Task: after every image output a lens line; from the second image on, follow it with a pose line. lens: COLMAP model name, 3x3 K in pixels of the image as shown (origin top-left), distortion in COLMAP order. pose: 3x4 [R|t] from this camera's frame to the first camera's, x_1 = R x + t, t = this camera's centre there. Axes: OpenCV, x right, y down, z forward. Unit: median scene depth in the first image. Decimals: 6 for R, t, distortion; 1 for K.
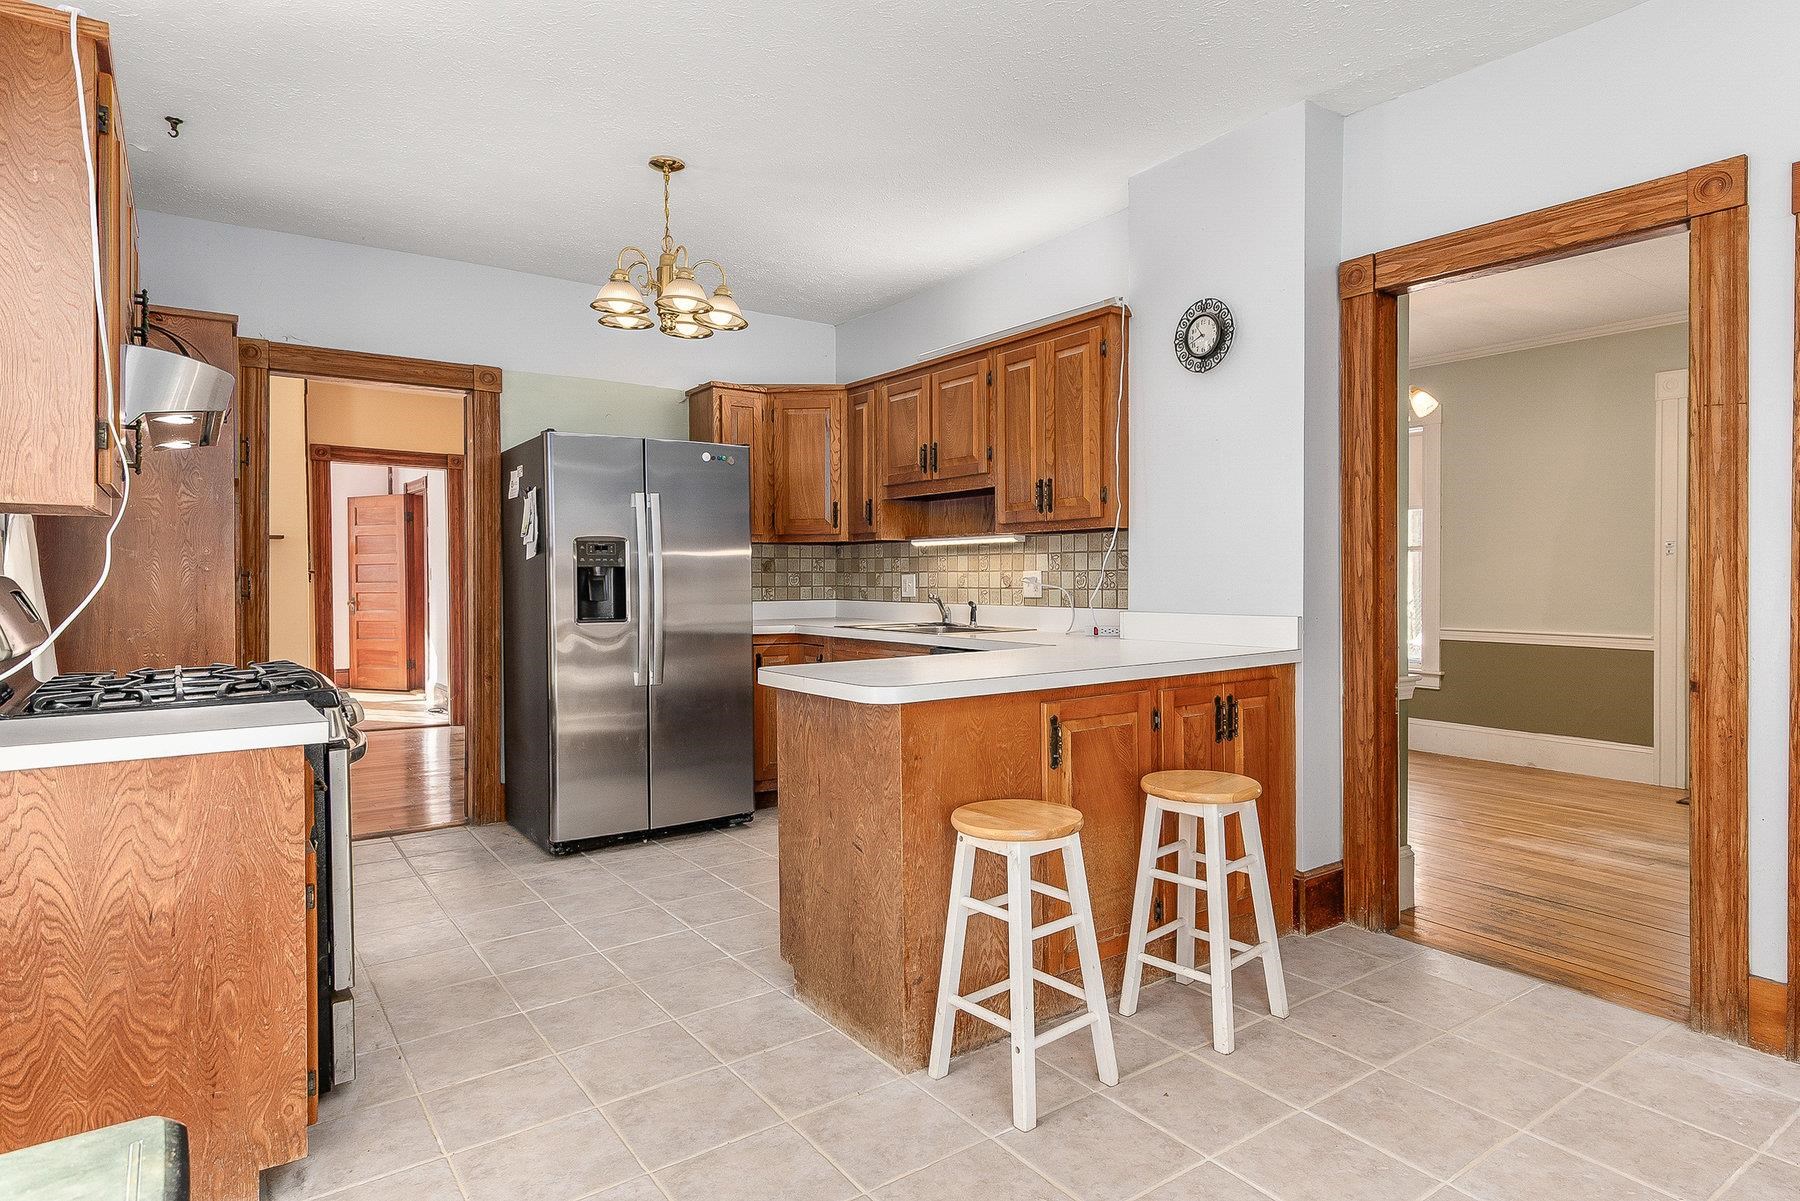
lens RADIAL K [[1025.2, 0, 943.8], [0, 1025.2, 582.9], [0, 0, 1]] dist [0.010430, 0.000122]
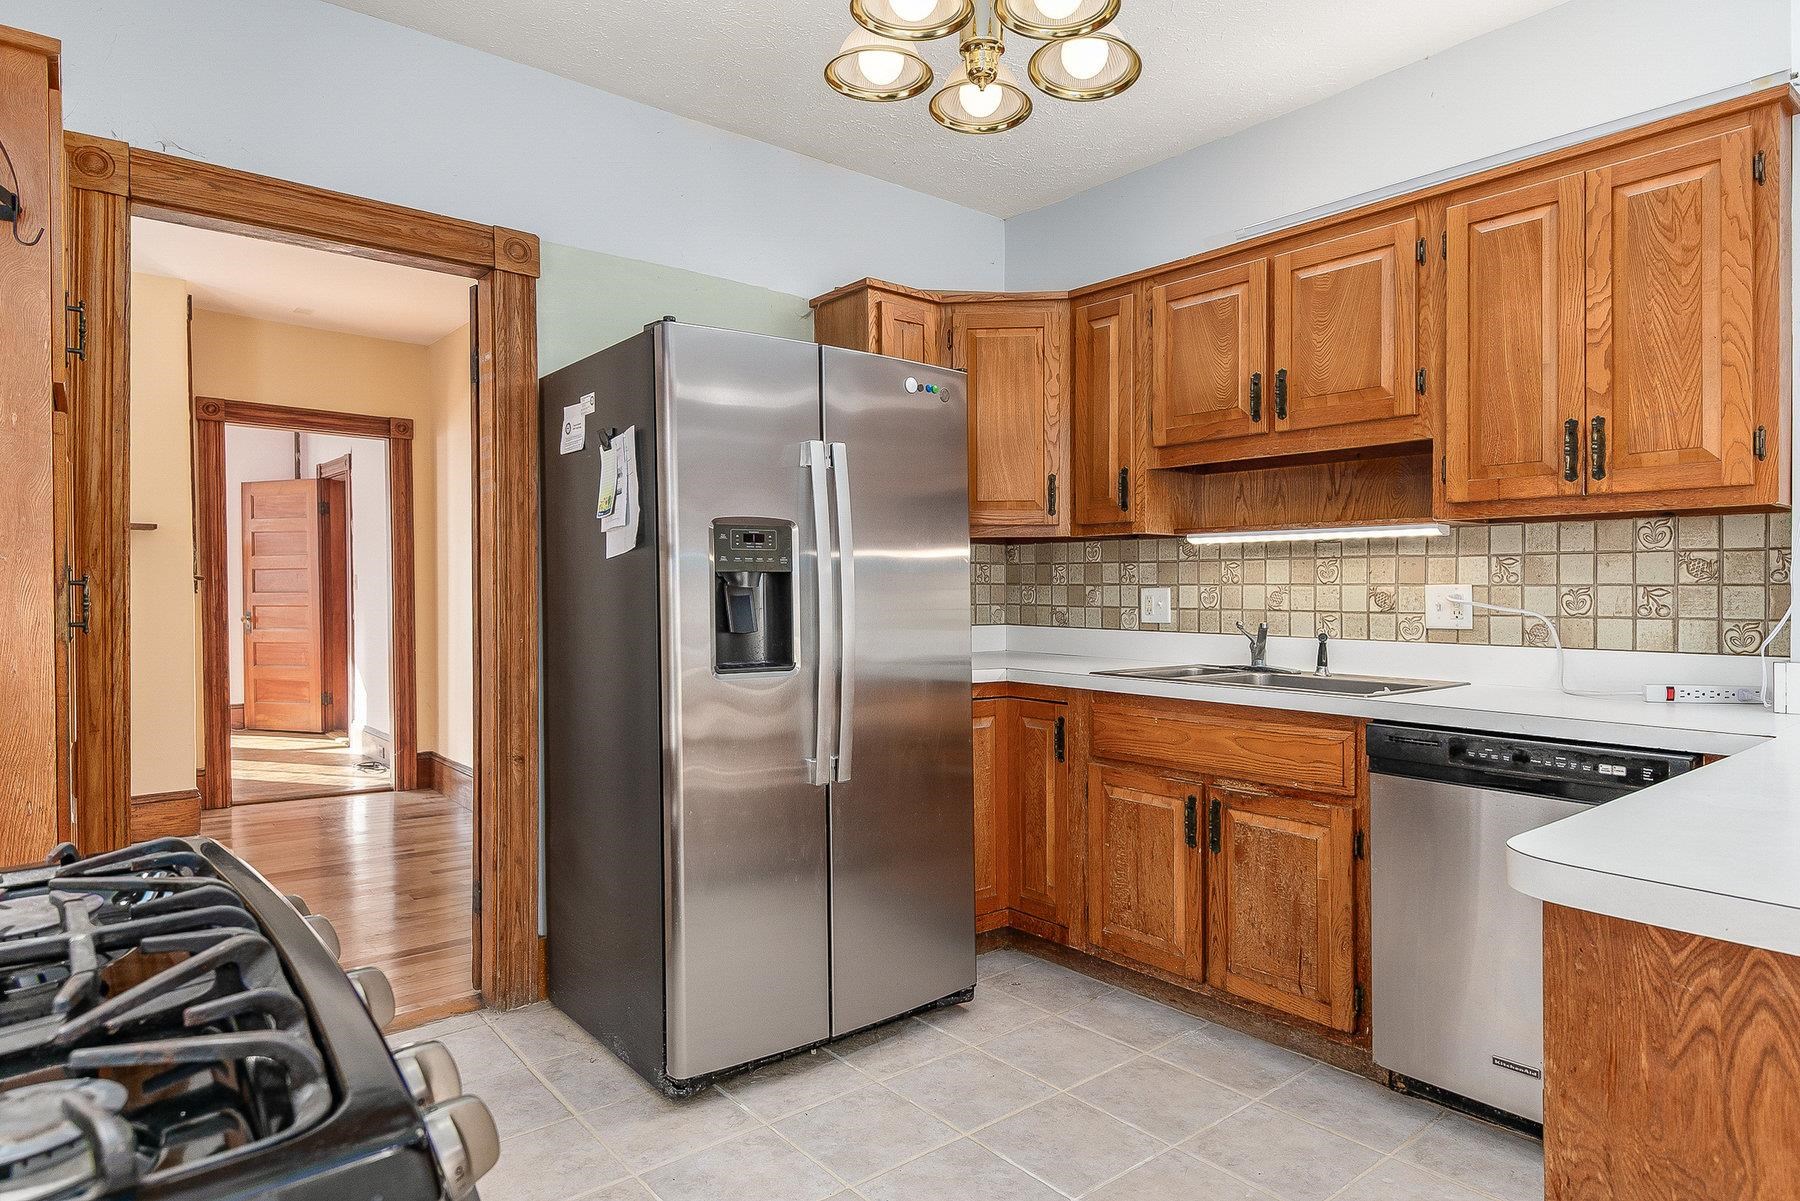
lens RADIAL K [[1027.1, 0, 904.9], [0, 1027.1, 605.7], [0, 0, 1]] dist [0.011693, -0.005173]
pose [[0.998273, 0.005822, 0.058452, -0.257165], [-0.006449, 0.999924, 0.010553, -0.003496], [-0.058386, -0.010912, 0.998234, 0.398498]]
